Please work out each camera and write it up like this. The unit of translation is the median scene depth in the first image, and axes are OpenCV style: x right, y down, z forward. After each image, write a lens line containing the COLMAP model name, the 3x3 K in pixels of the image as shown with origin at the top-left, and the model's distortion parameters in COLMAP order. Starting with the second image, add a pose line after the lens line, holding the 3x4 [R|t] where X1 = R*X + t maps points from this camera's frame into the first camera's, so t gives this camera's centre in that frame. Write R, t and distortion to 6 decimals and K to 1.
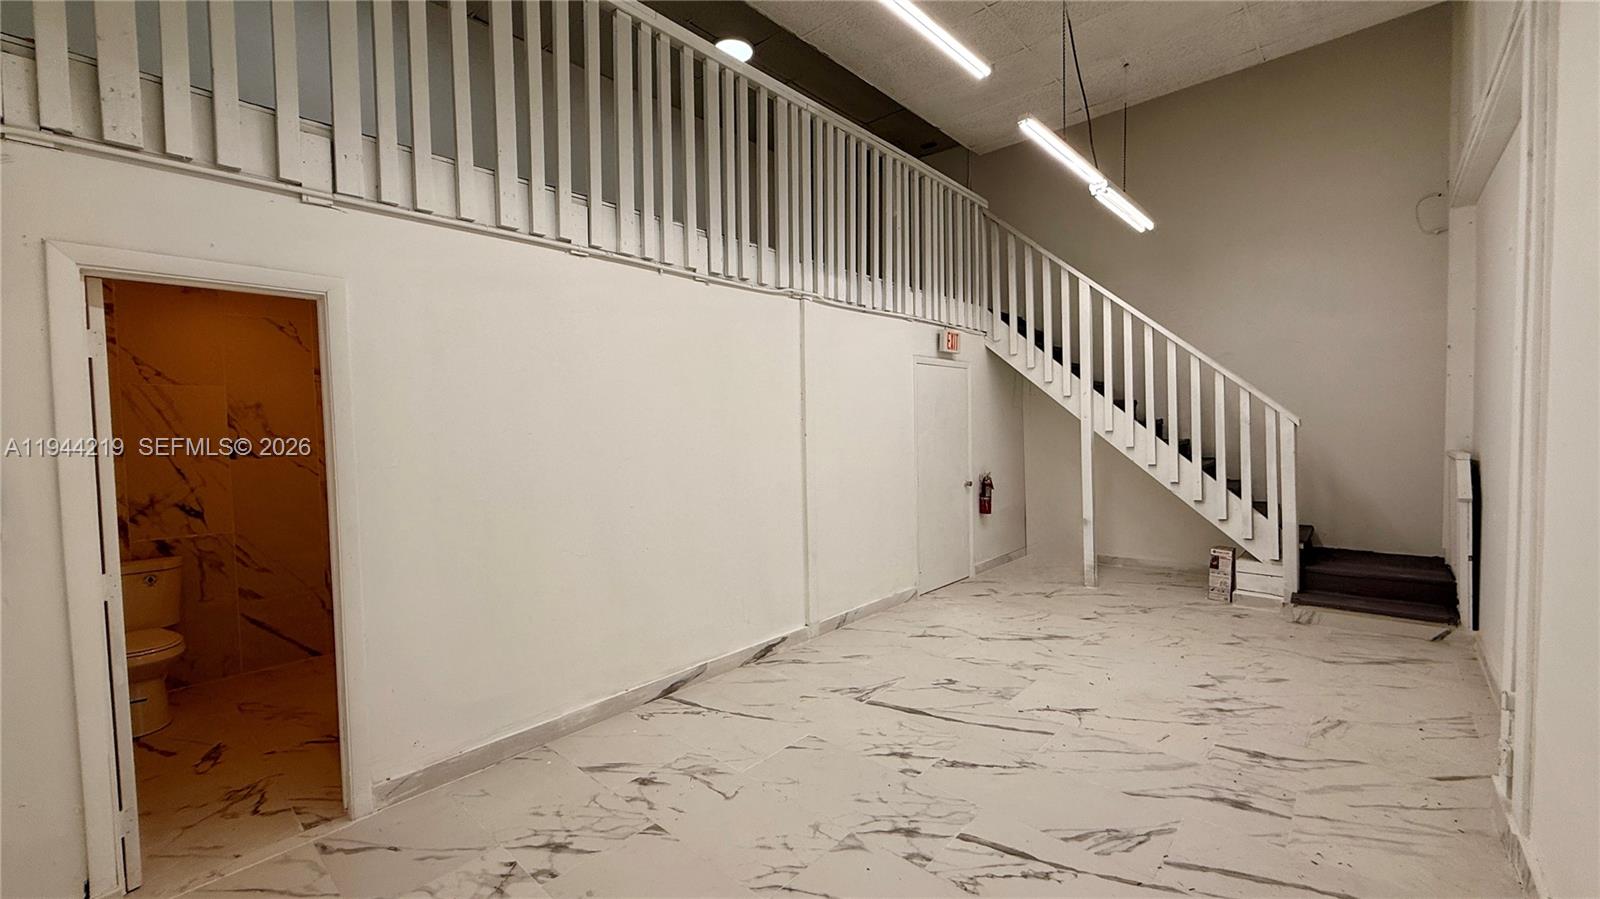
lens RADIAL K [[636.6, 0, 797.8], [0, 636.6, 456.2], [0, 0, 1]] dist [0.001305, -0.000059]
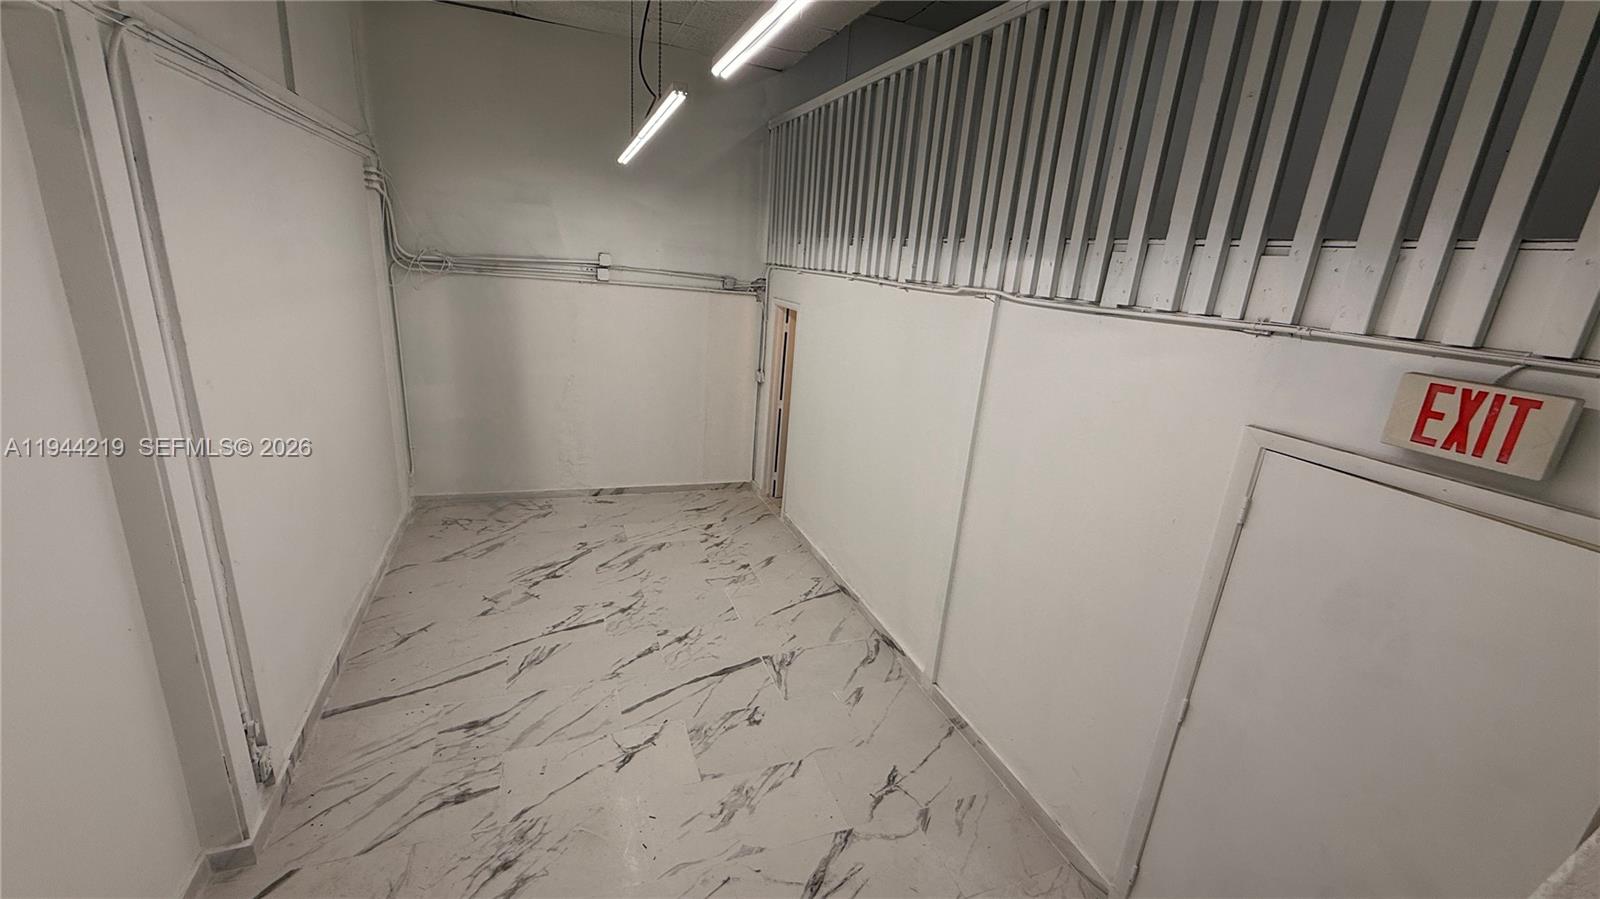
lens RADIAL K [[636.6, 0, 791.6], [0, 636.6, 448.1], [0, 0, 1]] dist [0.001305, -0.000059]
pose [[-0.458799, 0.237718, -0.856151, 1.276619], [-0.112810, 0.940166, 0.321499, -0.473052], [0.881350, 0.244085, -0.404530, 1.822679]]
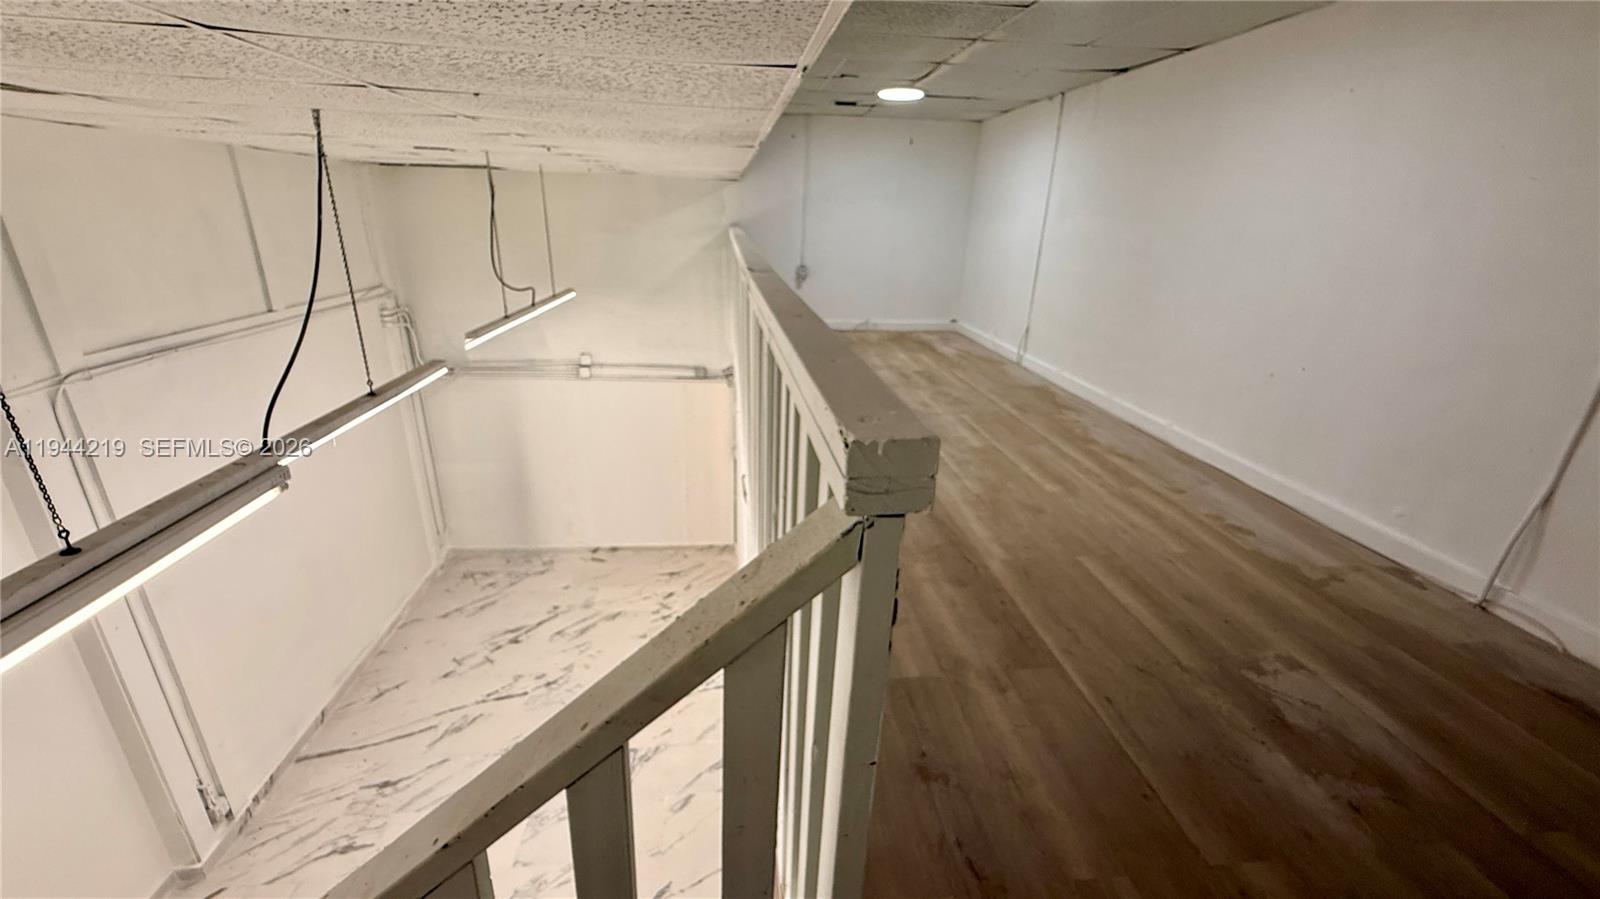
lens RADIAL K [[636.6, 0, 790.5], [0, 636.6, 451.5], [0, 0, 1]] dist [0.001305, -0.000059]
pose [[-0.668838, 0.261813, -0.695780, 0.850803], [-0.052753, 0.916859, 0.395711, -1.002565], [0.741534, 0.301371, -0.599418, 2.419676]]
